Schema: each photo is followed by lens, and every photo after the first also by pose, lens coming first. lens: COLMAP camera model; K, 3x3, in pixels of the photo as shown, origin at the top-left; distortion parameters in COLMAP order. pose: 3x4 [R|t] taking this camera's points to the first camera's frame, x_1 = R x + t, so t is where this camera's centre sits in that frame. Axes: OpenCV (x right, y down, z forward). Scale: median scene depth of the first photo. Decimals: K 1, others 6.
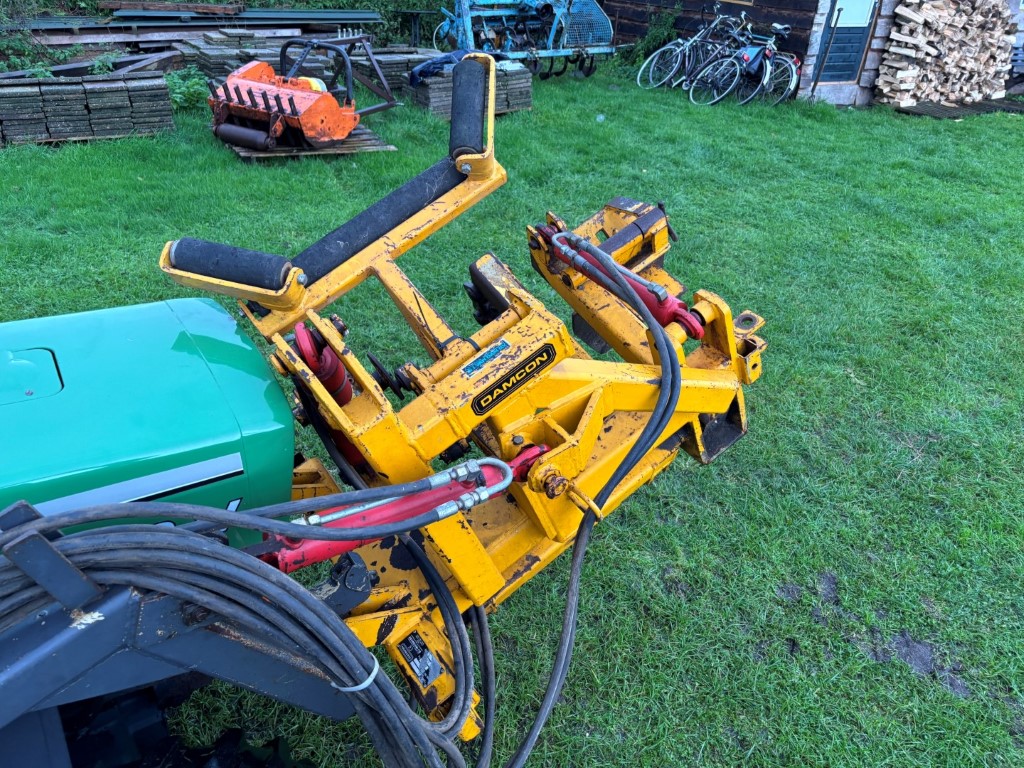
lens RADIAL K [[774.7, 0, 510.7], [0, 774.7, 386.9], [0, 0, 1]] dist [0.019374, -0.012149]
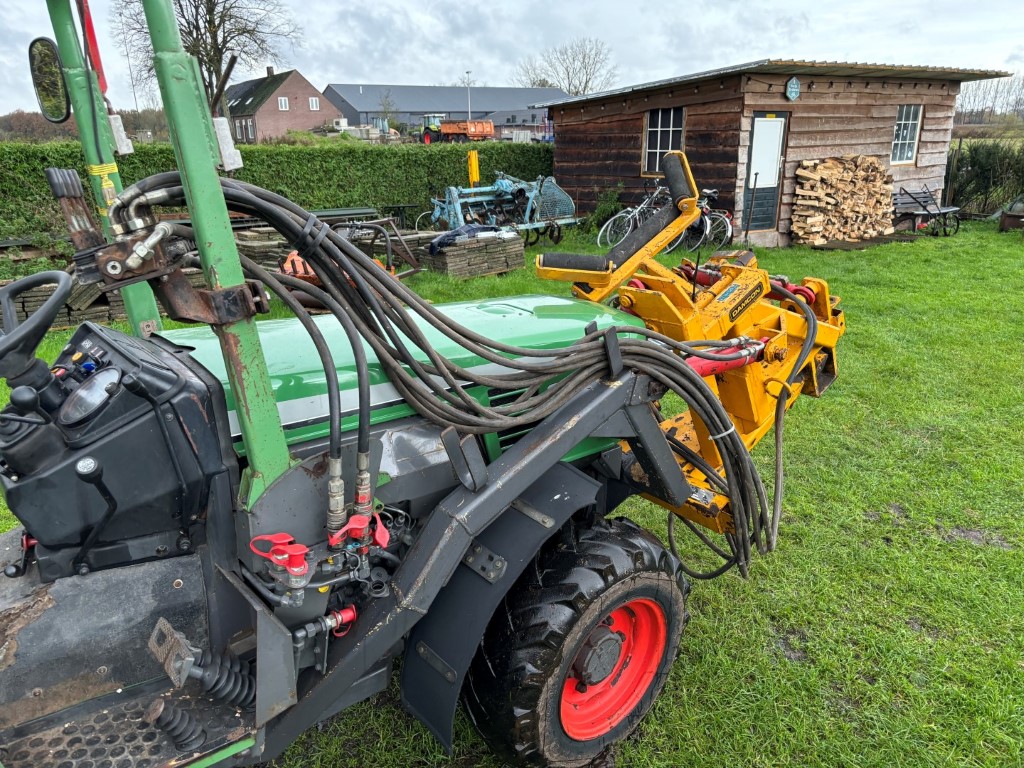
lens RADIAL K [[774.7, 0, 509.1], [0, 774.7, 391.1], [0, 0, 1]] dist [0.019374, -0.012149]
pose [[0.991264, -0.100429, 0.085494, -0.107624], [0.117144, 0.968248, -0.220846, 0.078766], [-0.060600, 0.228932, 0.971554, -0.102618]]
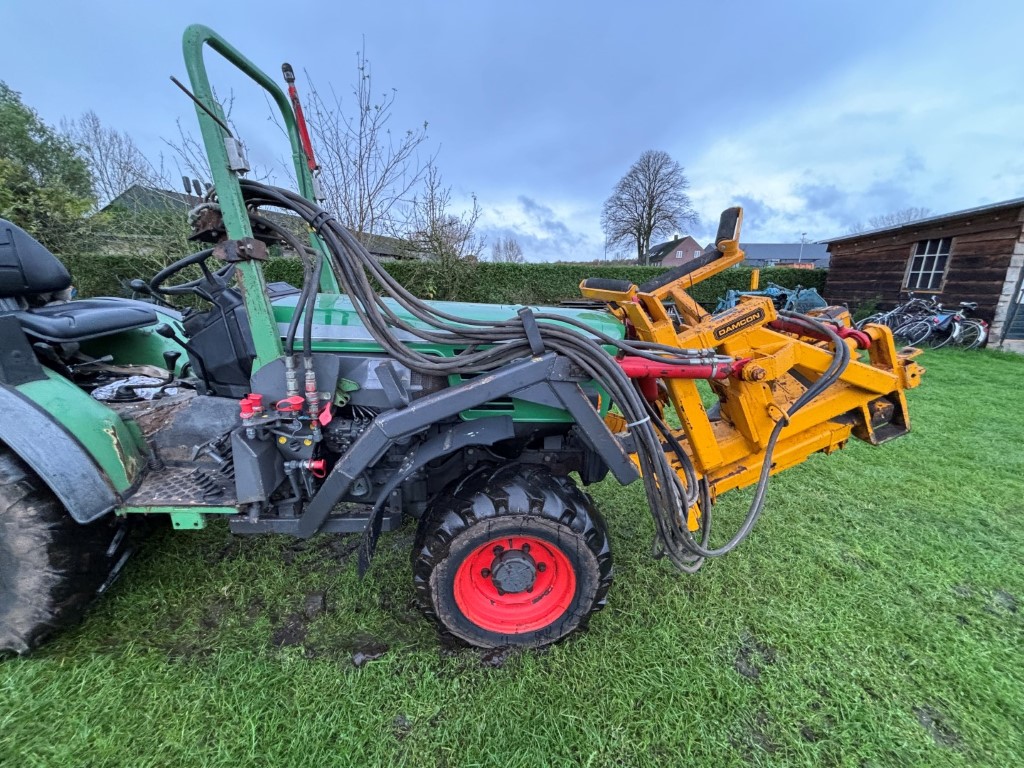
lens RADIAL K [[413.9, 0, 512.3], [0, 413.9, 384.5], [0, 0, 1]] dist [-0.000376, 0.000182]
pose [[0.859220, 0.080115, -0.505295, 0.007962], [-0.228152, 0.944017, -0.238282, 0.077042], [0.457917, 0.320021, 0.829397, -0.013917]]
